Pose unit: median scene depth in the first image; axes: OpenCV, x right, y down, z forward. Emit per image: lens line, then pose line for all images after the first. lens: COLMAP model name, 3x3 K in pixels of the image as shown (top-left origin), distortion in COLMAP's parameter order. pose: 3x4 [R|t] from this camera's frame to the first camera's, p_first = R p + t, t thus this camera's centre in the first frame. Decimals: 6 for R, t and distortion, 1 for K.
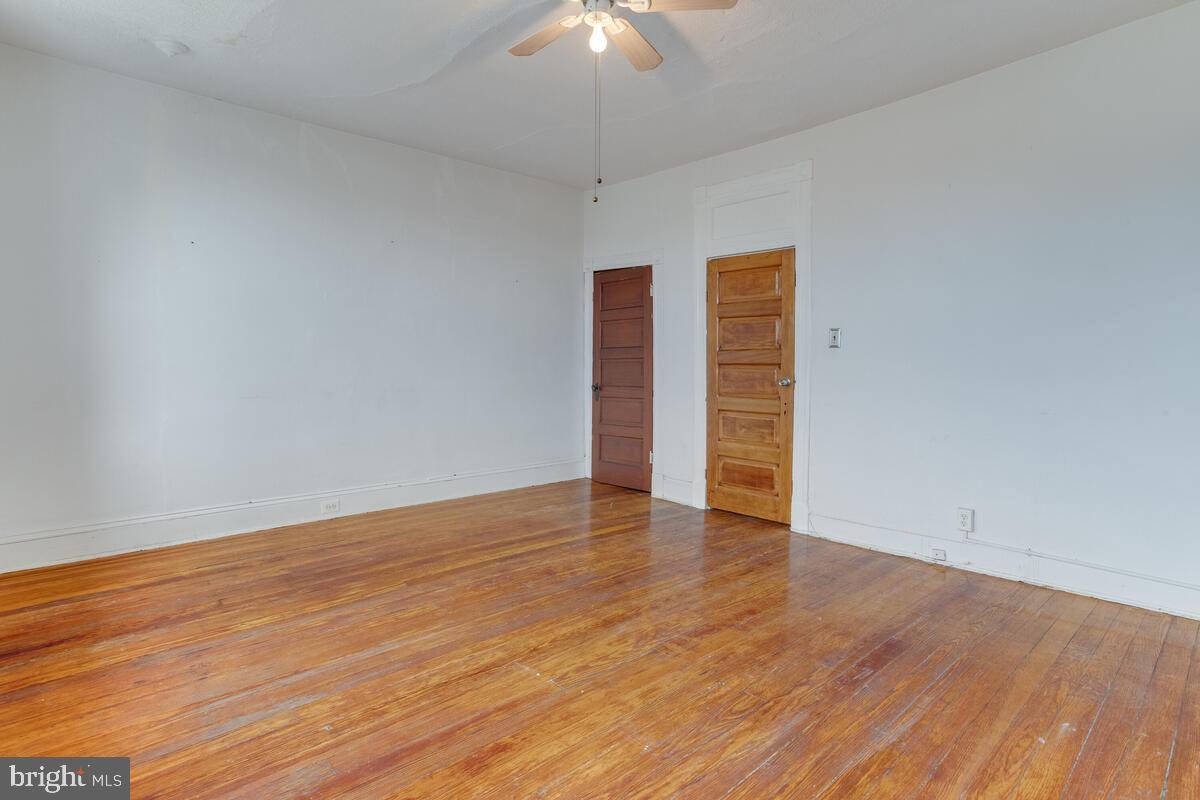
lens RADIAL K [[594.5, 0, 601.7], [0, 594.5, 378.5], [0, 0, 1]] dist [-0.054781, 0.033262]
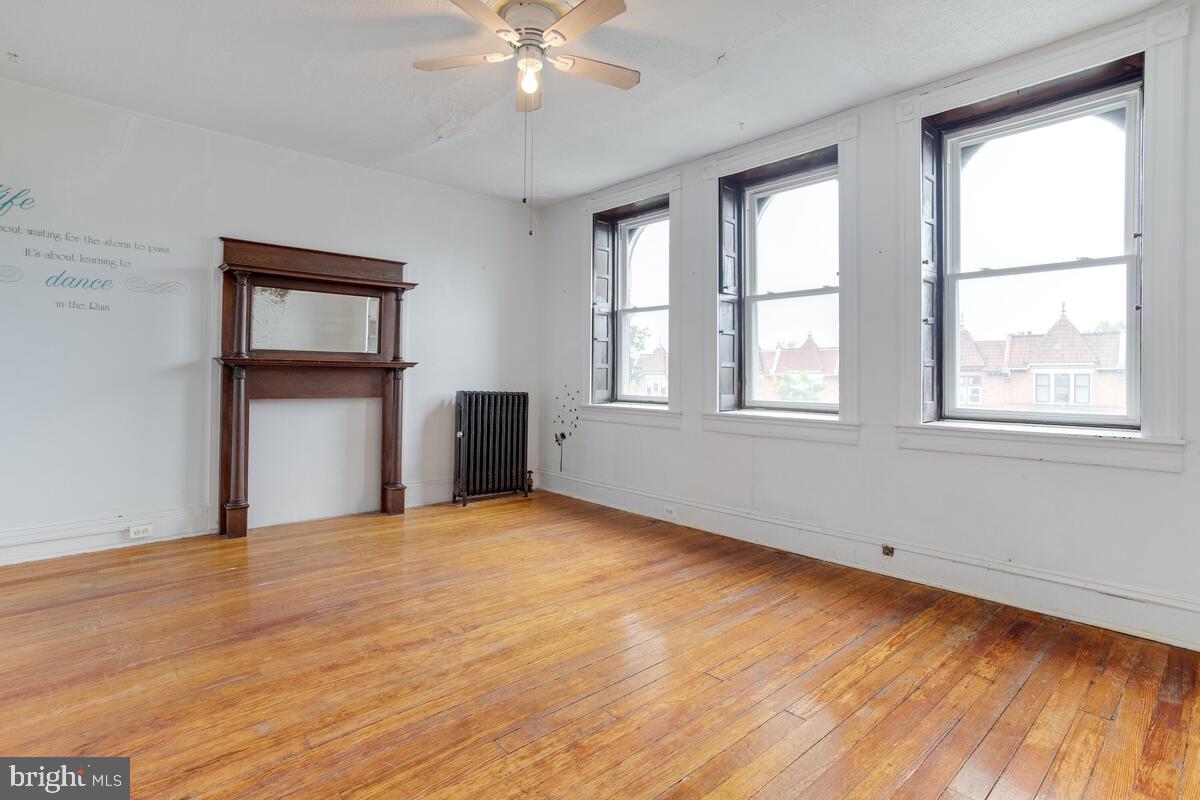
lens RADIAL K [[594.5, 0, 601.7], [0, 594.5, 378.5], [0, 0, 1]] dist [-0.054781, 0.033262]
pose [[-0.999935, -0.010836, -0.003675, -0.137784], [-0.010937, 0.999531, 0.028596, -0.050555], [0.003364, 0.028635, -0.999584, 2.019906]]
